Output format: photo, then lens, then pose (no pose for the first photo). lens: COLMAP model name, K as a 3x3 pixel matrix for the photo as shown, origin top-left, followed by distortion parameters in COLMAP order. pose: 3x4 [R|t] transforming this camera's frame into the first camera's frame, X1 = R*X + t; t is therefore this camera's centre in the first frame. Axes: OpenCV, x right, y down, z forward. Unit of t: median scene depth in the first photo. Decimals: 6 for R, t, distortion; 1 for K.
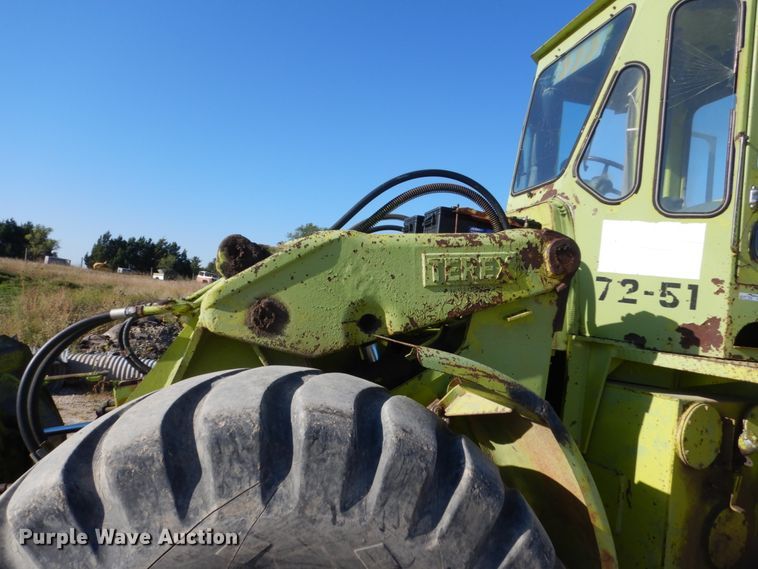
lens RADIAL K [[535.8, 0, 371.9], [0, 535.8, 283.3], [0, 0, 1]] dist [-0.001918, -0.000231]
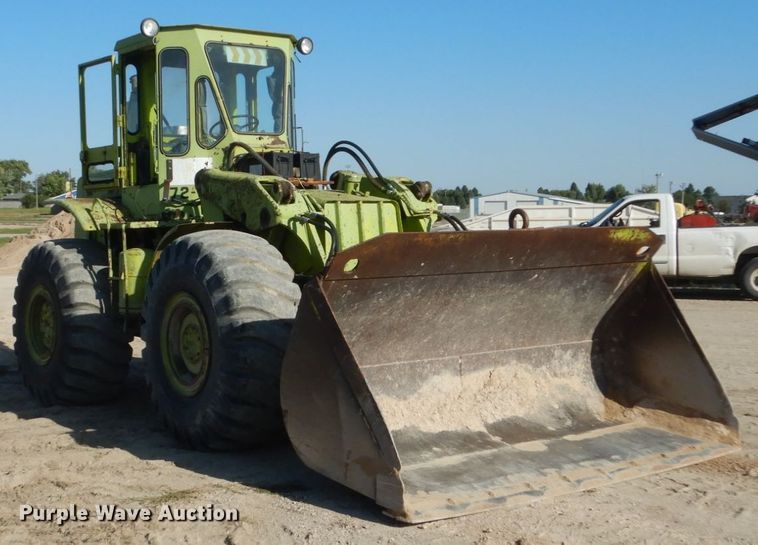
lens RADIAL K [[1086.9, 0, 295.9], [0, 1086.9, 270.8], [0, 0, 1]] dist [0.011441, 0.008536]
pose [[-0.393983, -0.122583, 0.910907, -4.462712], [-0.048403, 0.992458, 0.112623, -0.208719], [-0.917842, 0.000281, -0.396945, 3.407161]]
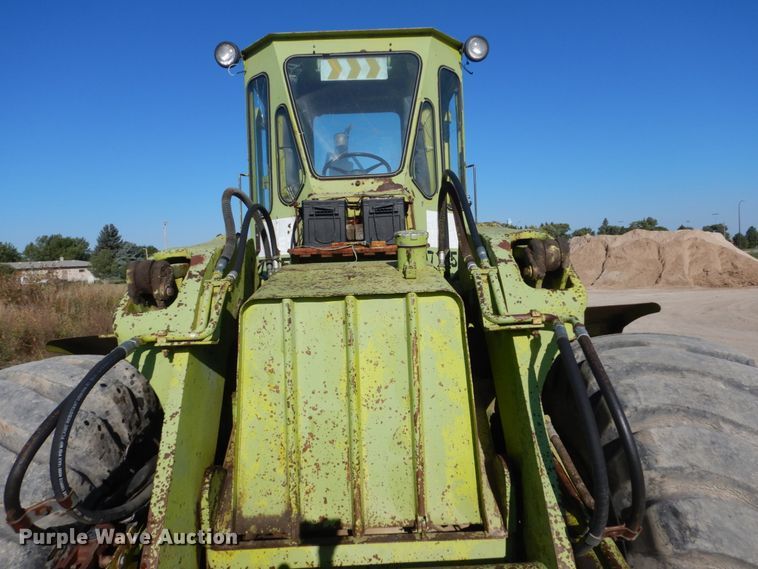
lens RADIAL K [[535.8, 0, 371.9], [0, 535.8, 283.3], [0, 0, 1]] dist [-0.001918, -0.000231]
pose [[0.195187, -0.128688, 0.972287, -1.285976], [0.029360, 0.991677, 0.125360, -0.139341], [-0.980327, 0.004078, 0.197340, 1.106673]]
